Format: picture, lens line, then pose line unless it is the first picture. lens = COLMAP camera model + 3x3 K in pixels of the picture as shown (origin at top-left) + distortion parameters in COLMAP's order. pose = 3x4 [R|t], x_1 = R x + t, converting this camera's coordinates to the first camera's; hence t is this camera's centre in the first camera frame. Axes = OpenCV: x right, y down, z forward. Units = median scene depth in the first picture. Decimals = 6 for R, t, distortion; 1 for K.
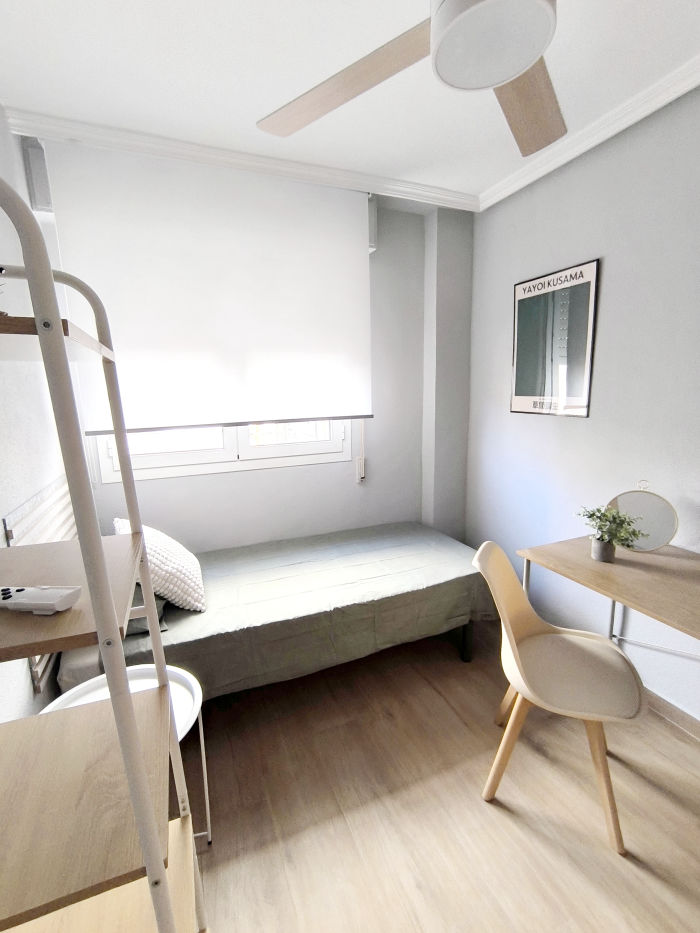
lens RADIAL K [[432.9, 0, 349.2], [0, 432.9, 461.4], [0, 0, 1]] dist [0.001086, 0.000215]
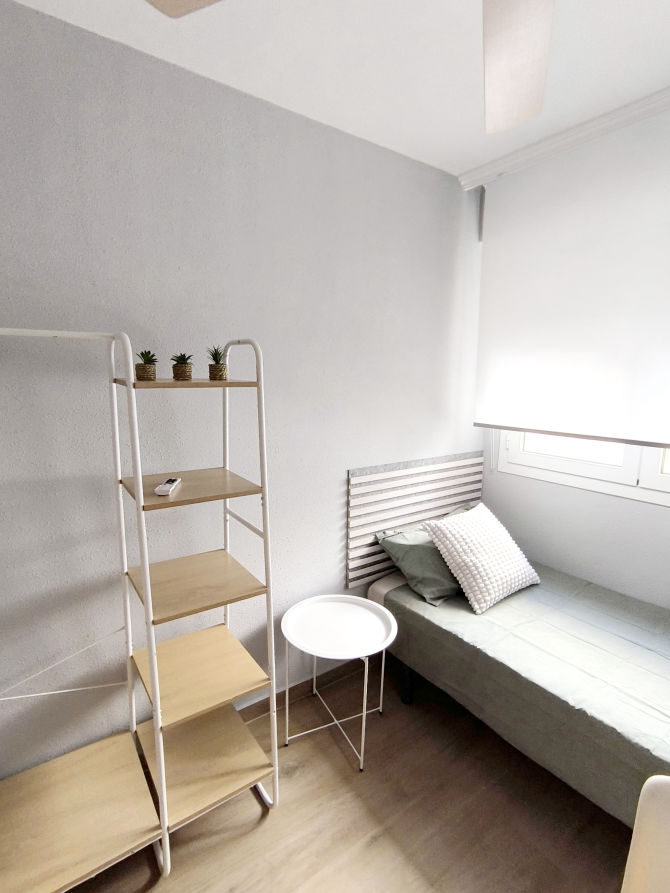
lens RADIAL K [[441.4, 0, 333.5], [0, 441.4, 451.2], [0, 0, 1]] dist [-0.003018, -0.000758]
pose [[0.221775, 0.176571, -0.958978, 0.588786], [-0.176933, 0.974430, 0.138498, -0.121924], [0.958911, 0.138959, 0.247345, 0.439428]]
